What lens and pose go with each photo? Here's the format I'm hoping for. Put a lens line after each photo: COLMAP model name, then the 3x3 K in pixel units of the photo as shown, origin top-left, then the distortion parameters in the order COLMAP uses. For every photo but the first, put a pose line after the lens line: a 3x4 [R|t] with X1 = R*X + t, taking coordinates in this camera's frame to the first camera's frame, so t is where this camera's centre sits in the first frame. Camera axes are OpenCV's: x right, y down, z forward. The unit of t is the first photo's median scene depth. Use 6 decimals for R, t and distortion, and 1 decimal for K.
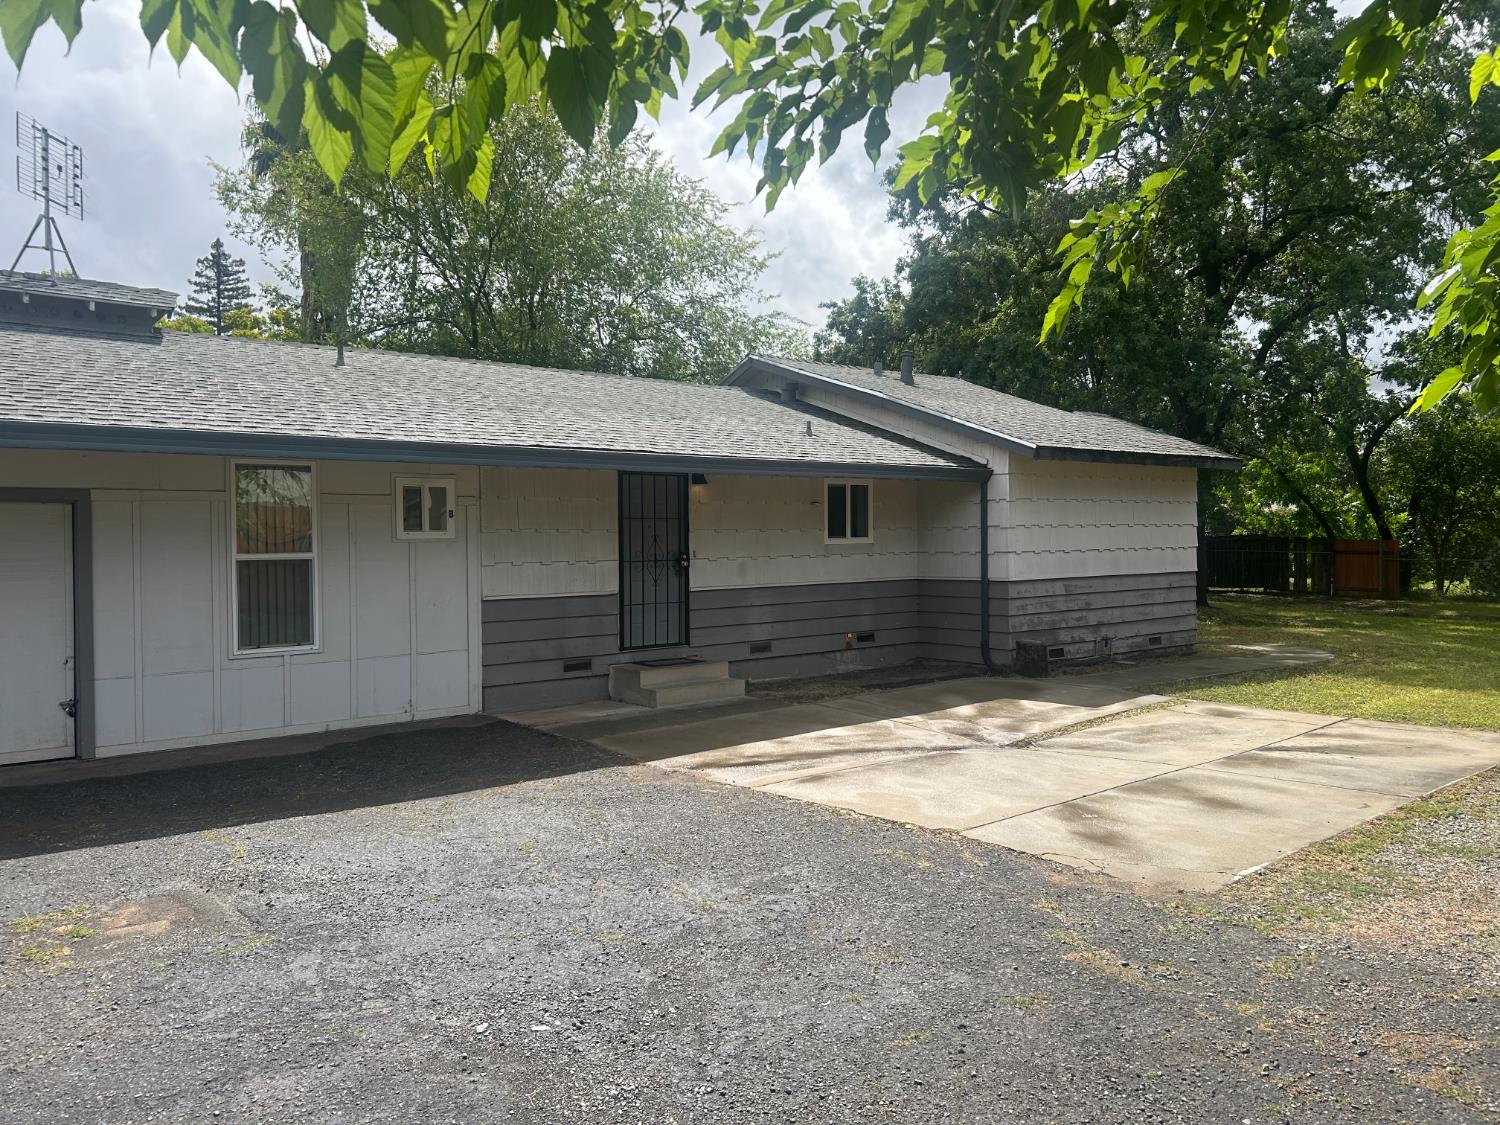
lens RADIAL K [[1119.5, 0, 750.0], [0, 1119.5, 562.5], [0, 0, 1]] dist [0.041112, -0.005975]
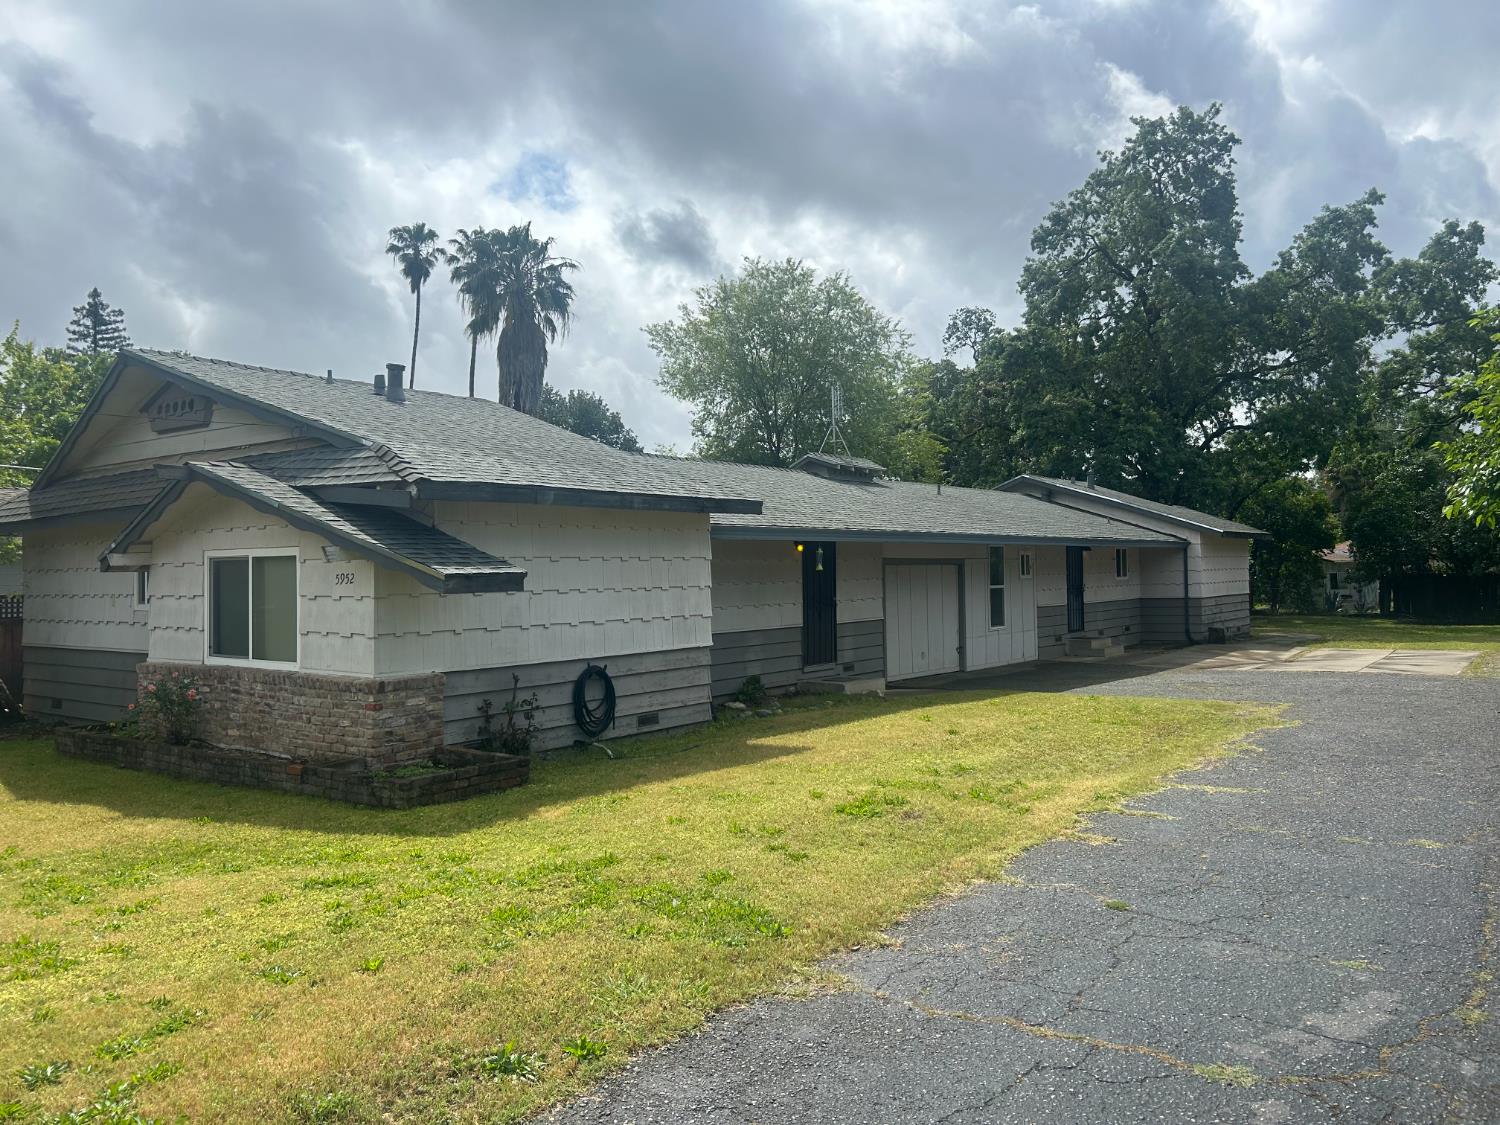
lens RADIAL K [[1119.5, 0, 750.0], [0, 1119.5, 562.5], [0, 0, 1]] dist [0.041112, -0.005975]
pose [[0.973847, -0.005008, 0.227149, -0.988256], [0.013714, 0.999230, -0.036763, 0.015822], [-0.226790, 0.038916, 0.973166, -0.758733]]
